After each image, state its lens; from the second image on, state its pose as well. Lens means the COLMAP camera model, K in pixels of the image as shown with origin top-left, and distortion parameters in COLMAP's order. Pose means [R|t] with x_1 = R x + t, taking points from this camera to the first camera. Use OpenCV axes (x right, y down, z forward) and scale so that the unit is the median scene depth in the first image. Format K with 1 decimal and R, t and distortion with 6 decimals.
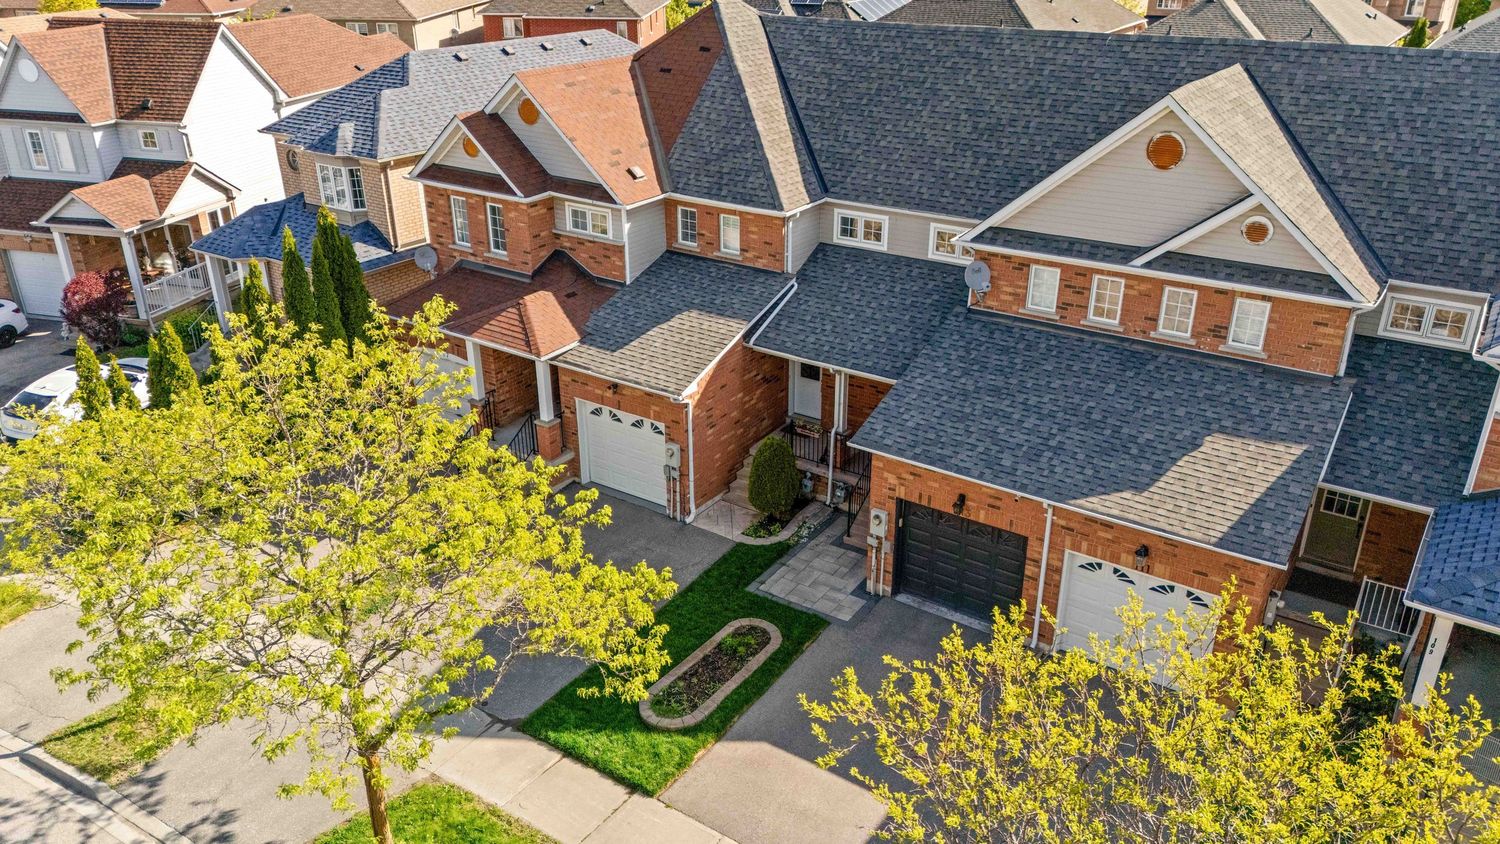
lens RADIAL K [[1086.8, 0, 748.6], [0, 1086.8, 416.4], [0, 0, 1]] dist [0.080472, -0.077082]
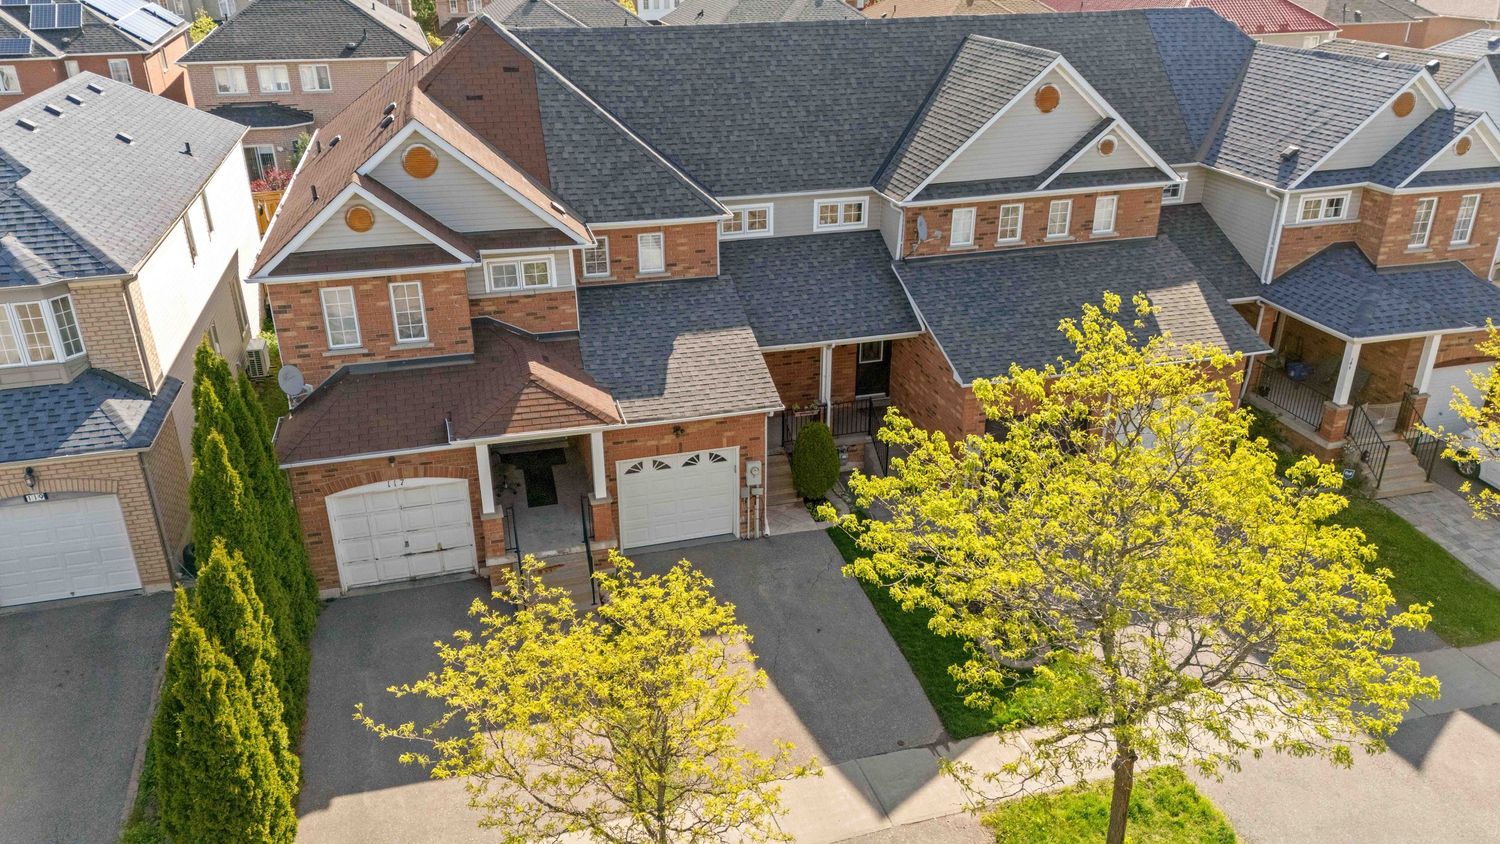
lens RADIAL K [[1086.8, 0, 748.6], [0, 1086.8, 416.4], [0, 0, 1]] dist [0.080472, -0.077082]
pose [[0.660963, -0.317647, 0.679874, -0.695824], [0.318872, 0.939016, 0.128720, -0.134873], [-0.679300, 0.131714, 0.721944, 0.279471]]
